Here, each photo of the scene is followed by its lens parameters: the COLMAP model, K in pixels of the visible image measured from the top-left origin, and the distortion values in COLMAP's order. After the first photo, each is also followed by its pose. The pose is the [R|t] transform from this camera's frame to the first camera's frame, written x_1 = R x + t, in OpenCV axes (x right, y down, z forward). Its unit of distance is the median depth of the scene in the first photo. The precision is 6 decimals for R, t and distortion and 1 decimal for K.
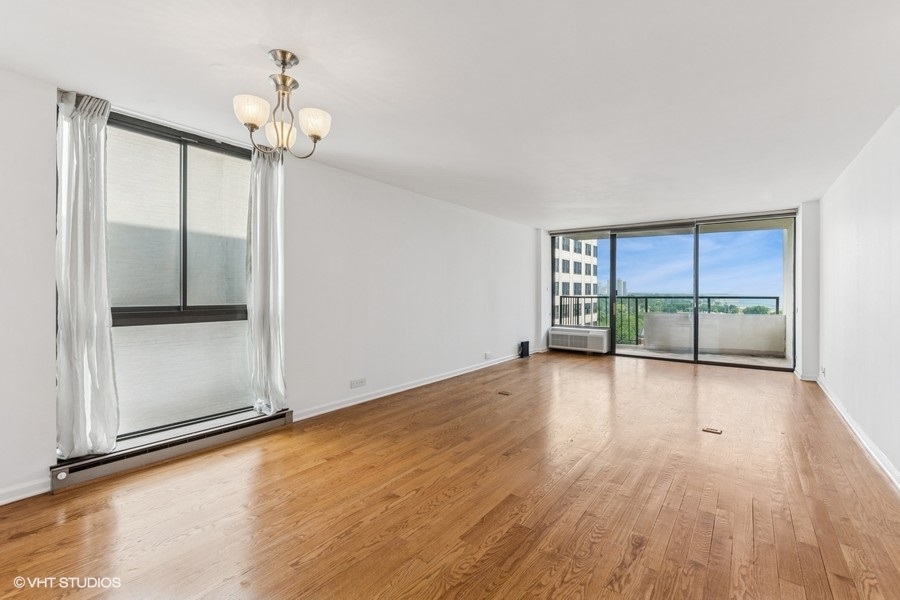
lens RADIAL K [[403.9, 0, 455.1], [0, 403.9, 294.4], [0, 0, 1]] dist [-0.002215, 0.000312]
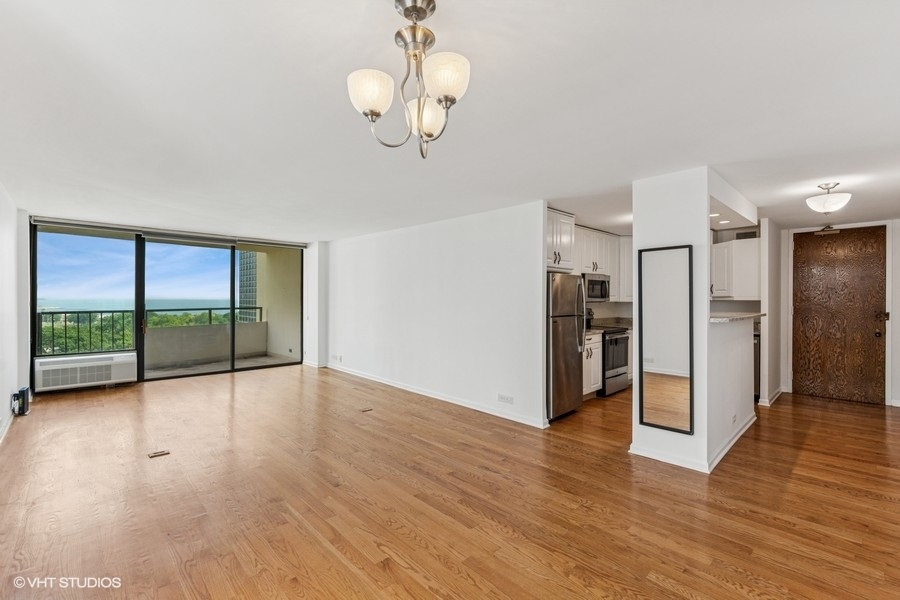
lens RADIAL K [[403.9, 0, 442.0], [0, 403.9, 297.9], [0, 0, 1]] dist [-0.002215, 0.000312]
pose [[0.173716, -0.004080, 0.984787, -0.775718], [0.005182, 0.999981, 0.003229, -0.054694], [-0.984782, 0.004542, 0.173734, 0.575668]]
